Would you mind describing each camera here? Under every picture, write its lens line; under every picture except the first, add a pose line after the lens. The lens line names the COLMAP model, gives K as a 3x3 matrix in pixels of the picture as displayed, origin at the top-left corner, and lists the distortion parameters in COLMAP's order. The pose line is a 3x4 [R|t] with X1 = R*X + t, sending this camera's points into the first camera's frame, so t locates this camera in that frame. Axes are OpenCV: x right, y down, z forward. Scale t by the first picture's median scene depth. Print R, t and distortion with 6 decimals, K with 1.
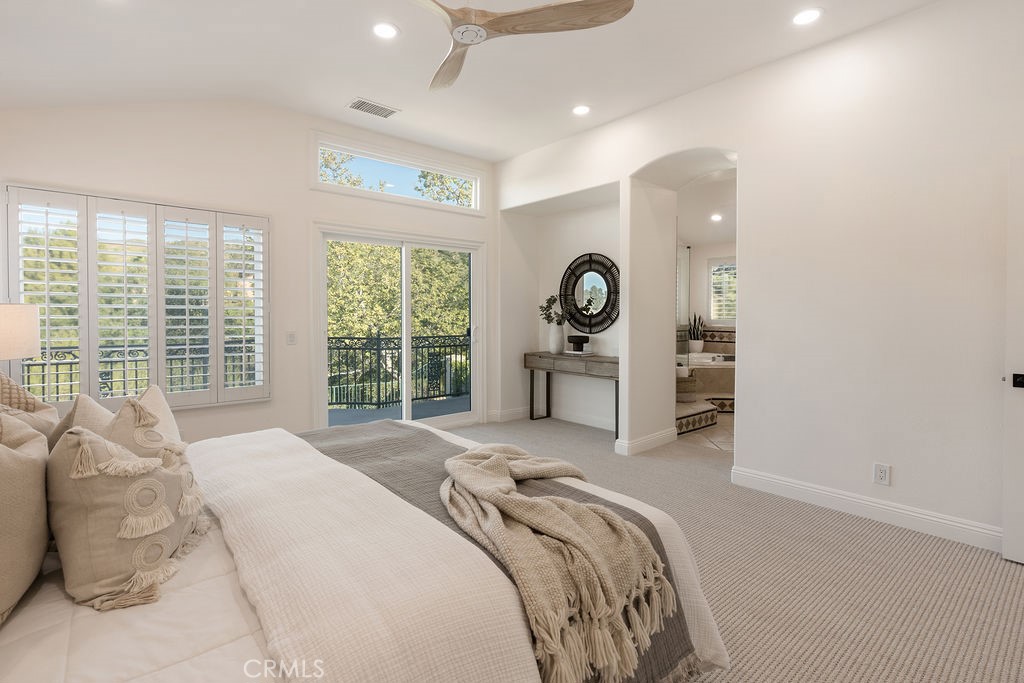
lens RADIAL K [[479.1, 0, 498.4], [0, 479.1, 327.4], [0, 0, 1]] dist [-0.003930, 0.000429]
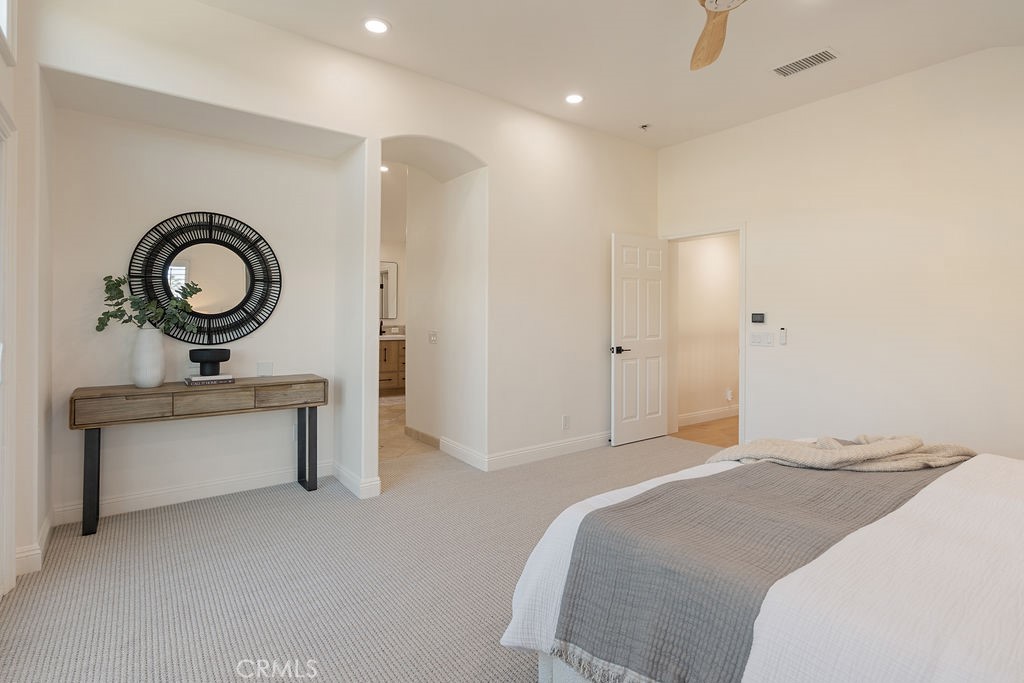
lens RADIAL K [[505.0, 0, 511.9], [0, 505.0, 334.2], [0, 0, 1]] dist [0.002063, 0.000491]
pose [[0.044761, -0.036829, 0.998319, -0.431705], [0.017166, 0.999201, 0.036092, -0.017419], [-0.998850, 0.015522, 0.045358, 0.589846]]
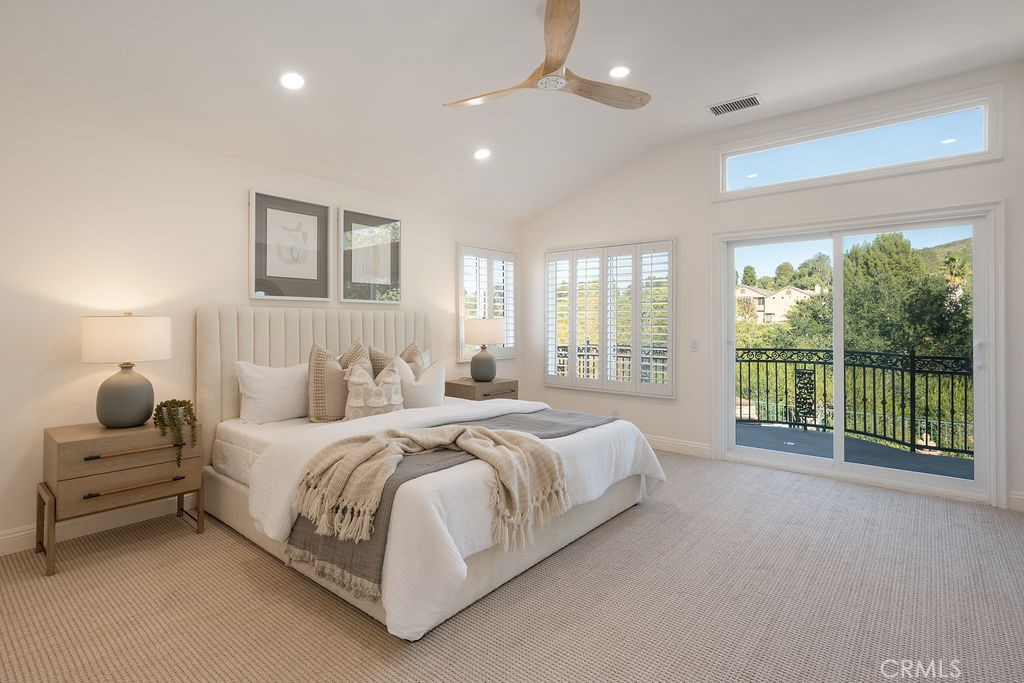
lens RADIAL K [[513.5, 0, 506.7], [0, 513.5, 320.7], [0, 0, 1]] dist [0.002677, 0.000536]
pose [[0.185061, -0.006961, -0.982702, 0.517531], [-0.026543, 0.999575, -0.012080, -0.006357], [0.982368, 0.028320, 0.184798, 0.302878]]
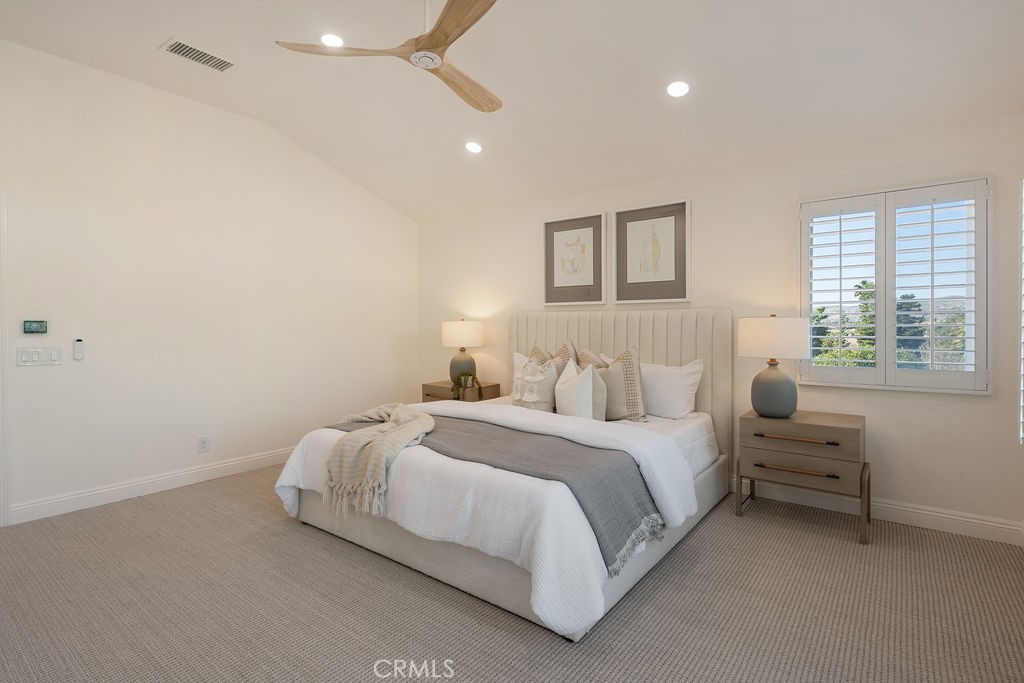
lens RADIAL K [[505.0, 0, 511.9], [0, 505.0, 334.2], [0, 0, 1]] dist [0.002063, 0.000491]
pose [[-0.973744, 0.001465, -0.227643, 0.001582], [-0.008356, 0.999075, 0.042171, -0.023711], [0.227494, 0.042966, -0.972831, 0.970634]]
